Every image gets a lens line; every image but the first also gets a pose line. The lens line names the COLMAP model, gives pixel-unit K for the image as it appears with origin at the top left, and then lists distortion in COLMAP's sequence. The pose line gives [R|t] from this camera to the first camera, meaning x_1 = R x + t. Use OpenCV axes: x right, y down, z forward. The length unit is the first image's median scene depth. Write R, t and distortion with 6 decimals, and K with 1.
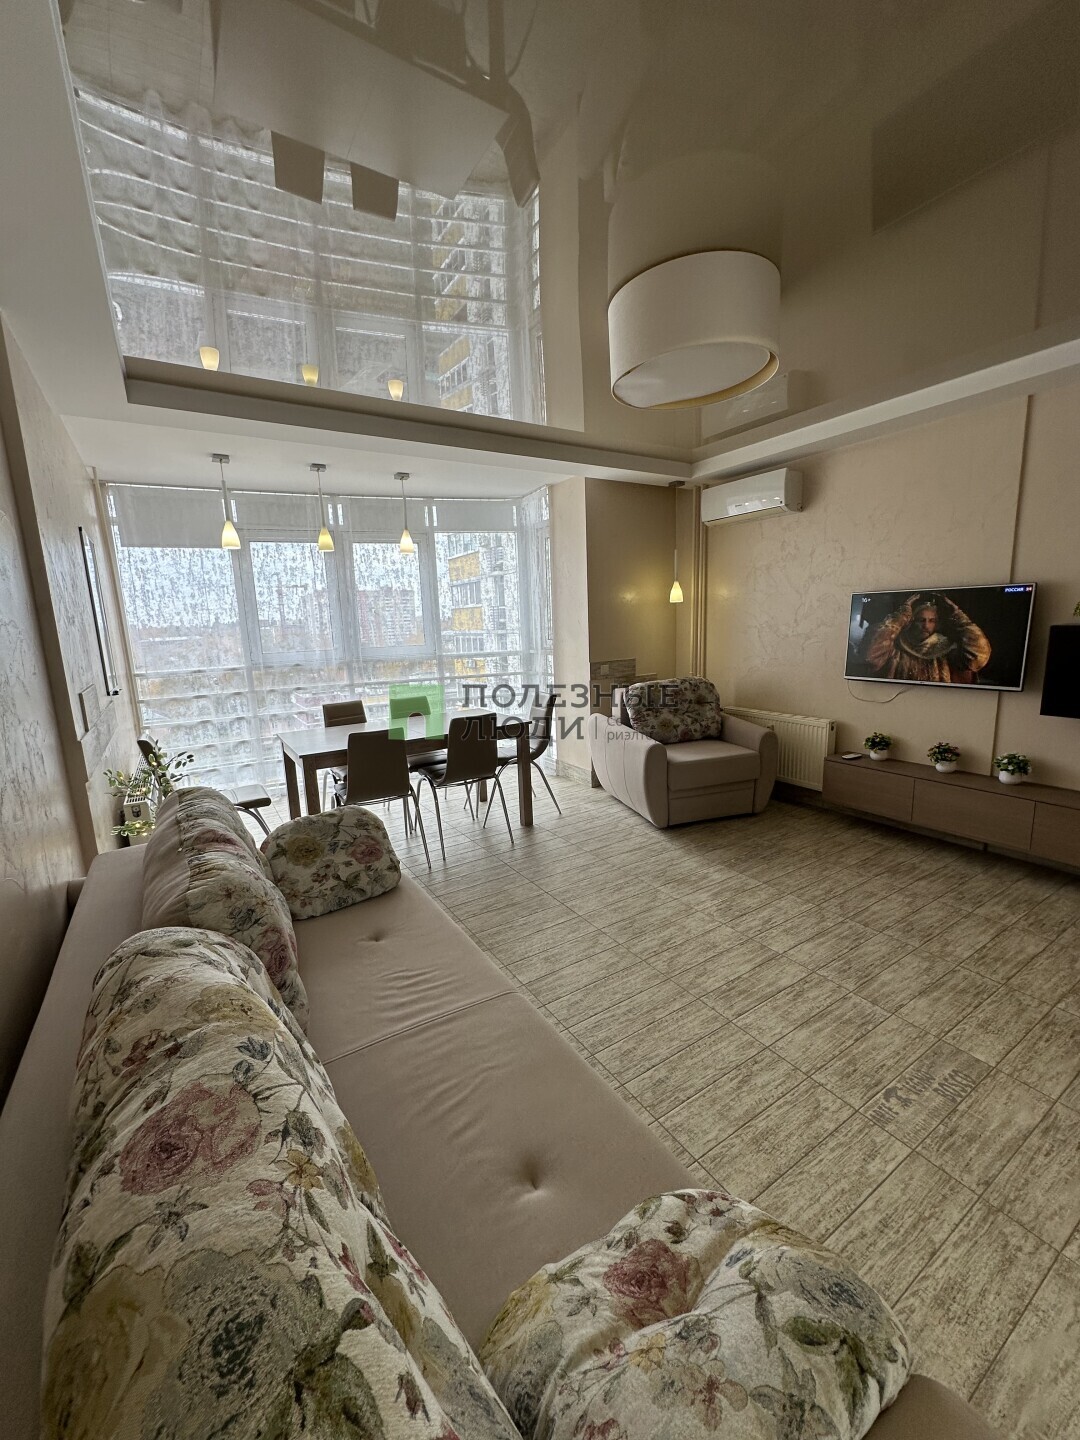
lens RADIAL K [[574.5, 0, 545.1], [0, 574.5, 718.4], [0, 0, 1]] dist [0.000662, -0.000156]
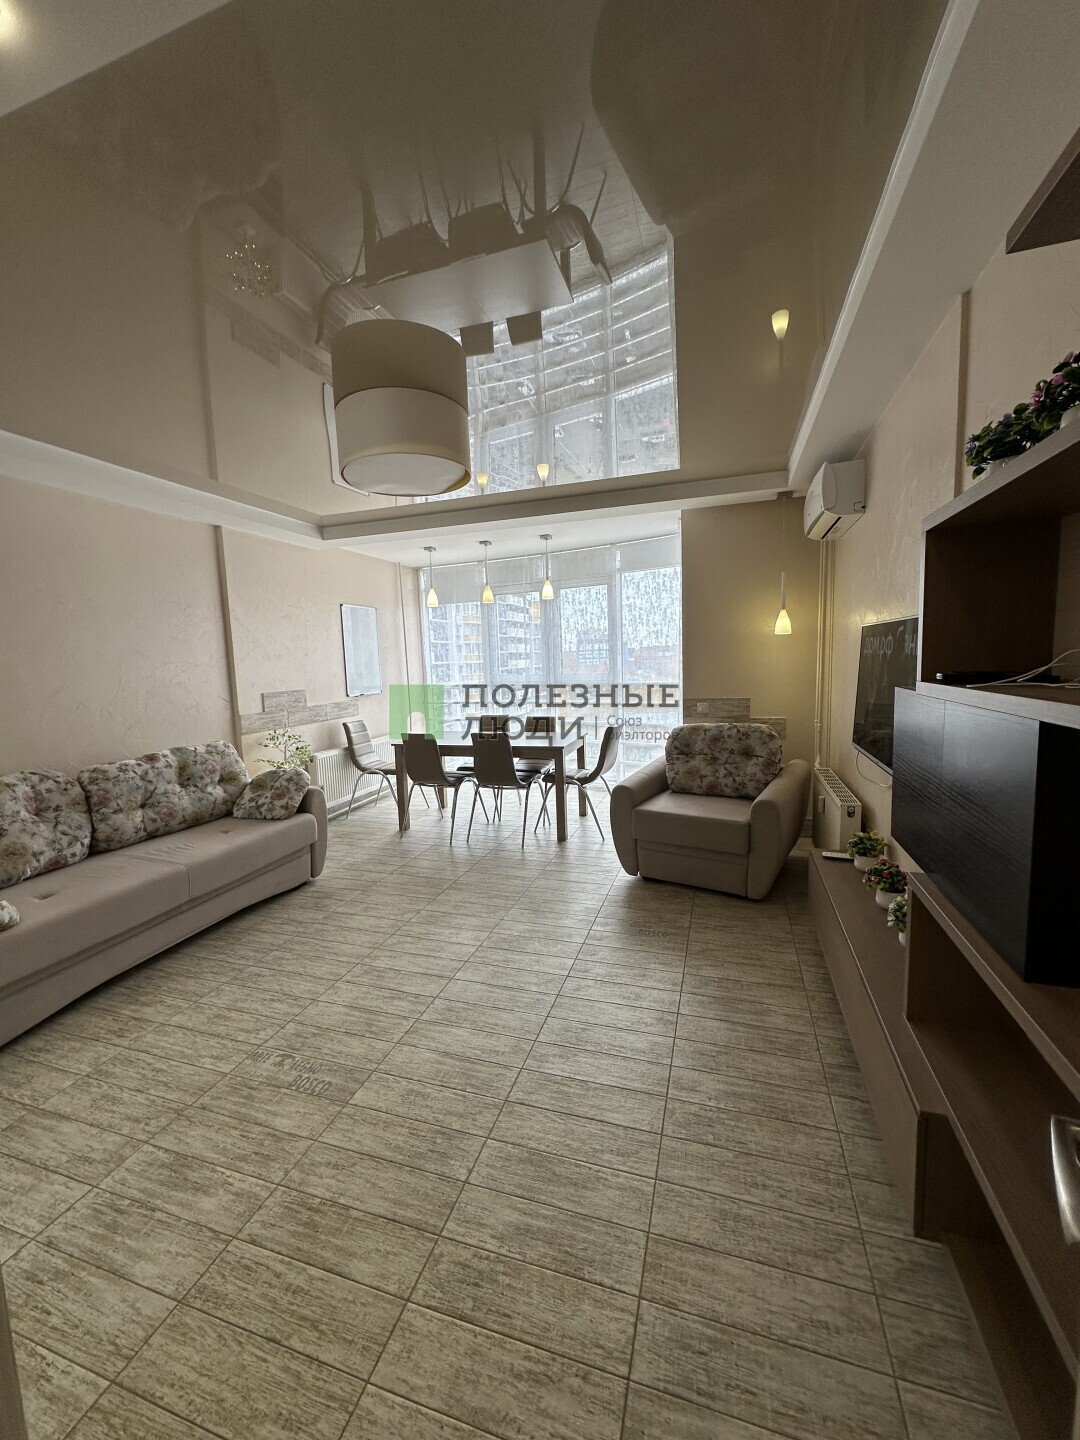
lens RADIAL K [[573.2, 0, 543.3], [0, 573.2, 722.3], [0, 0, 1]] dist [-0.008603, -0.000214]
pose [[0.637511, 0.103087, -0.763514, 0.795642], [-0.121747, 0.992036, 0.032287, -0.072705], [0.760761, 0.072372, 0.644984, 0.253516]]
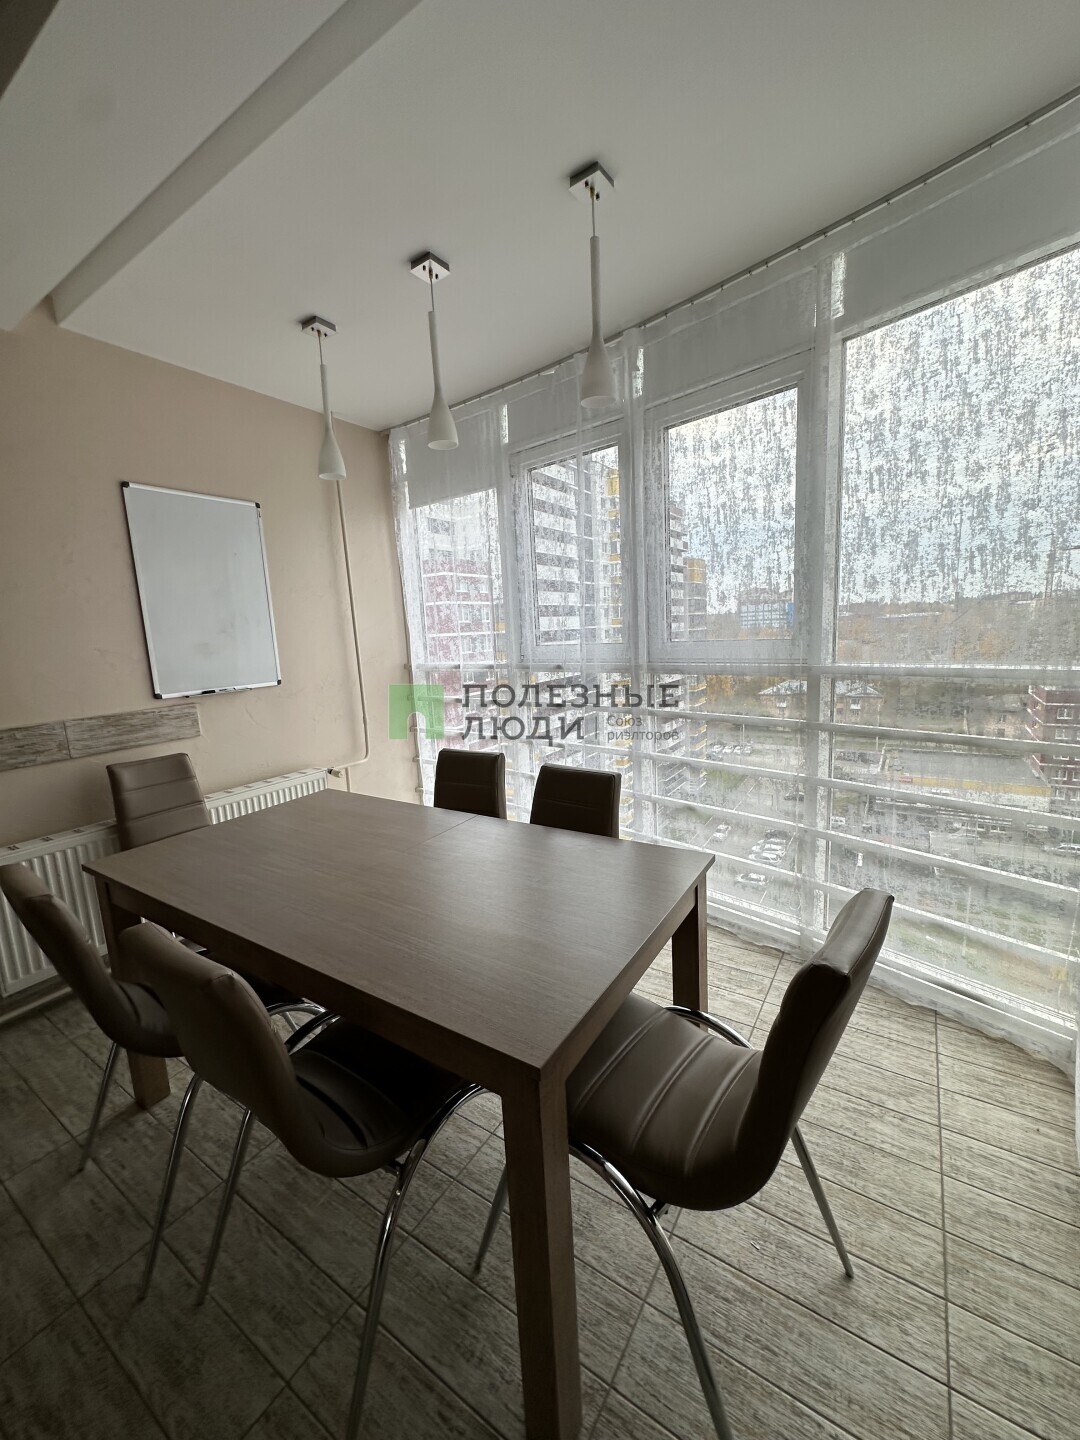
lens RADIAL K [[570.4, 0, 539.9], [0, 570.4, 722.5], [0, 0, 1]] dist [-0.002946, -0.000290]
pose [[0.416198, 0.162230, -0.894685, 0.129045], [-0.122117, 0.985014, 0.121801, -0.133221], [0.901037, 0.058563, 0.429771, 0.912348]]
